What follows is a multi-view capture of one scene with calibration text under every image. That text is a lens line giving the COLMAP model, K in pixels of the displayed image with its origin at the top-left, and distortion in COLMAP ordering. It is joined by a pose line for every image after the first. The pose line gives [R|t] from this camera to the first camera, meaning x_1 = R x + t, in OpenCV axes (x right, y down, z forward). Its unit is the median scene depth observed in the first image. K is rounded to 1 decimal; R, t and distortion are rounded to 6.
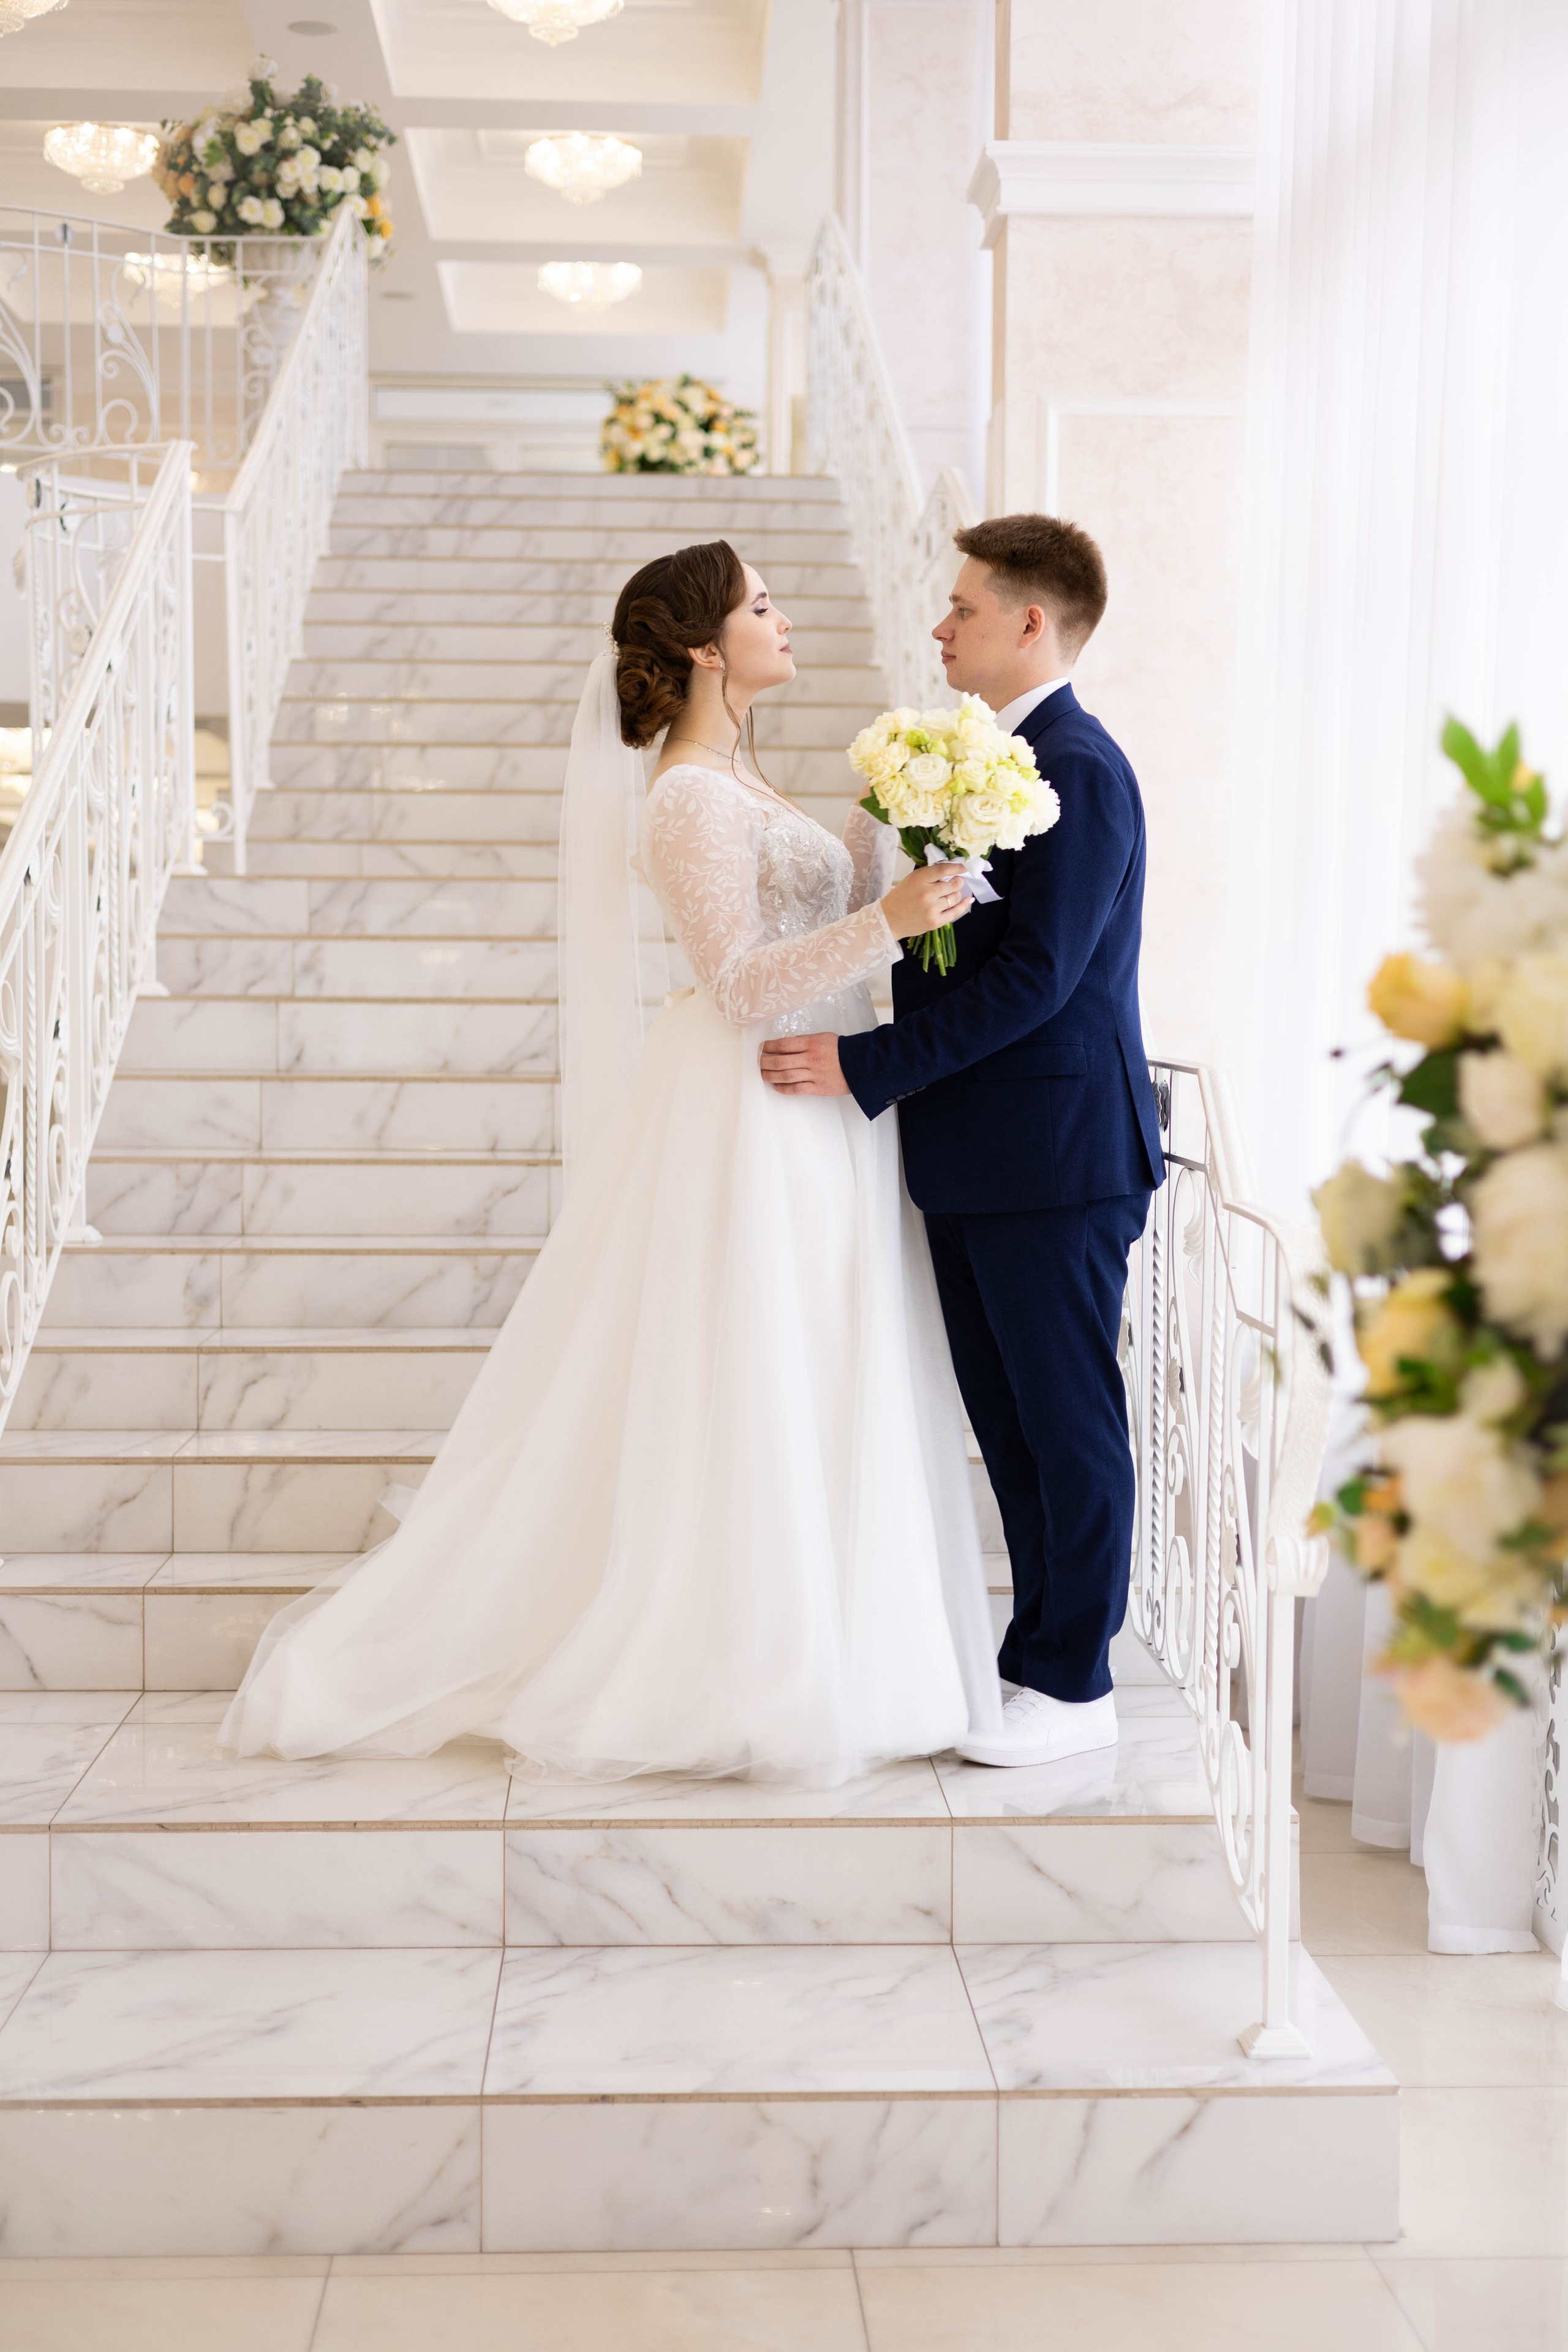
lens RADIAL K [[3966.9, 0, 784.0], [0, 3966.9, 1176.0], [0, 0, 1]] dist [0.005132, 0.899804]
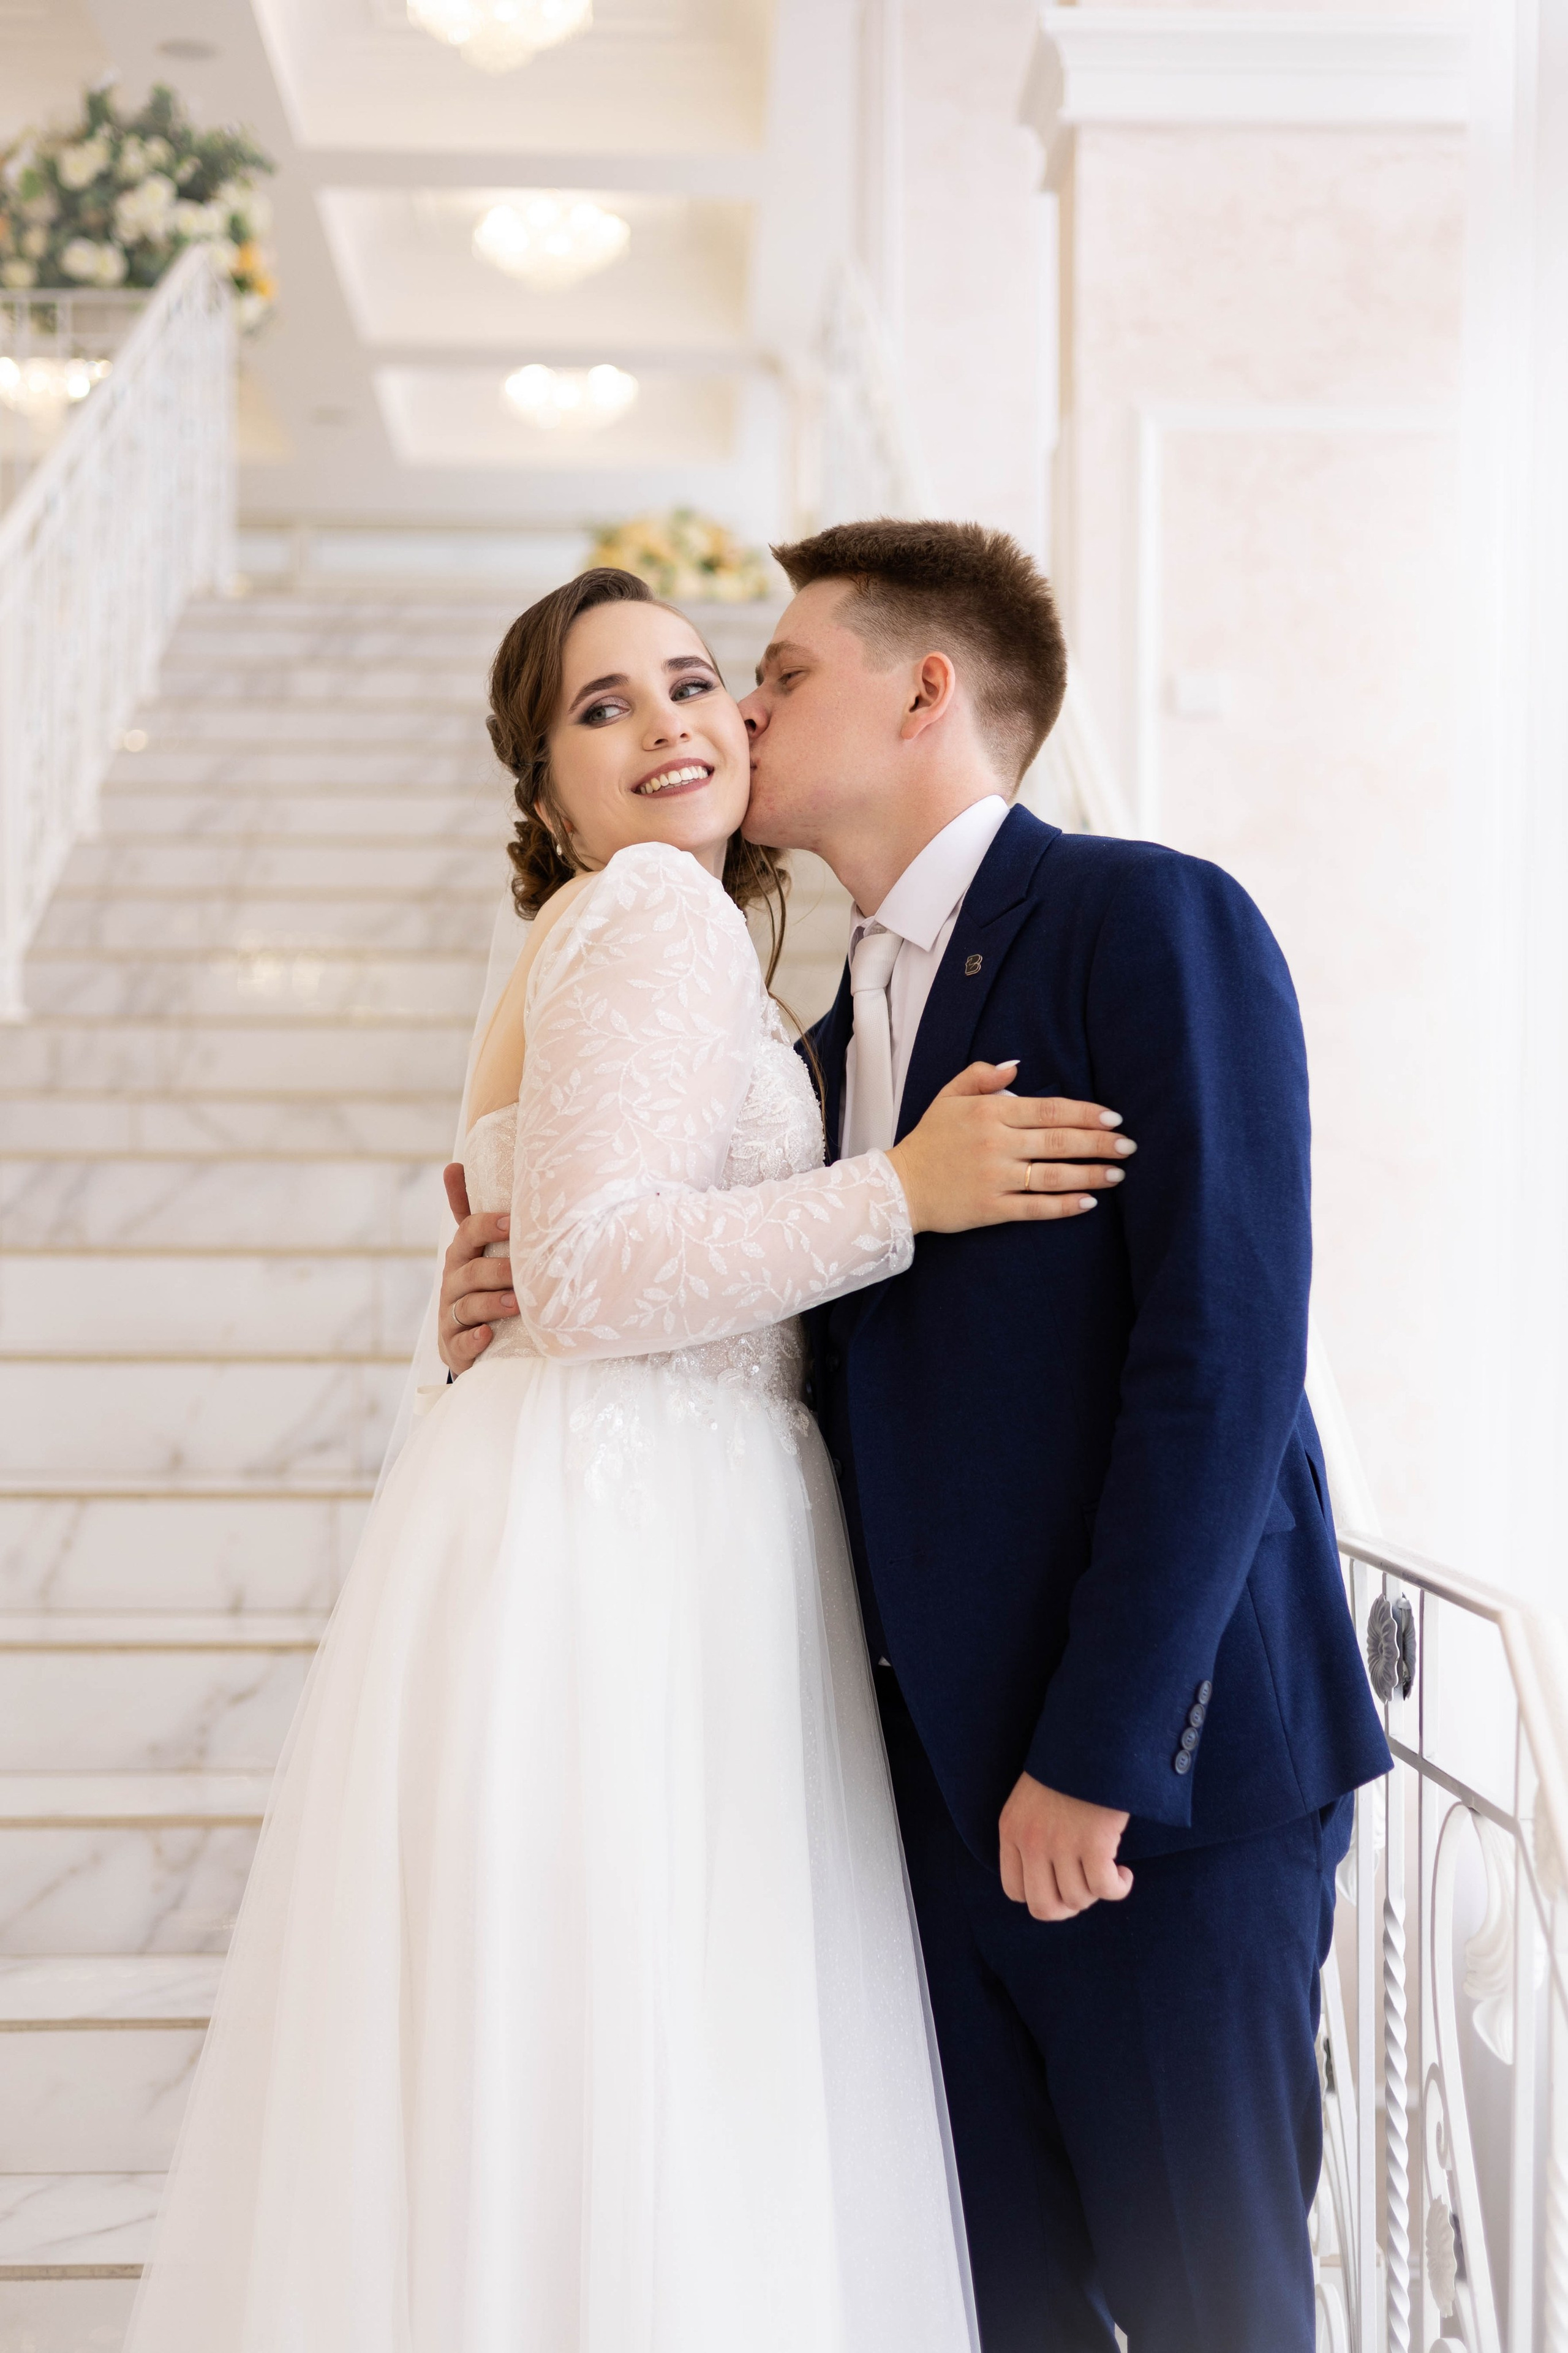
lens RADIAL K [[3968.2, 0, 784.0], [0, 3968.2, 1176.5], [0, 0, 1]] dist [0.005132, 0.899804]
pose [[0.999751, -0.003885, -0.021954, 0.015686], [0.002617, 0.998344, -0.057465, -0.024757], [0.022141, 0.057393, 0.998106, 0.257522]]
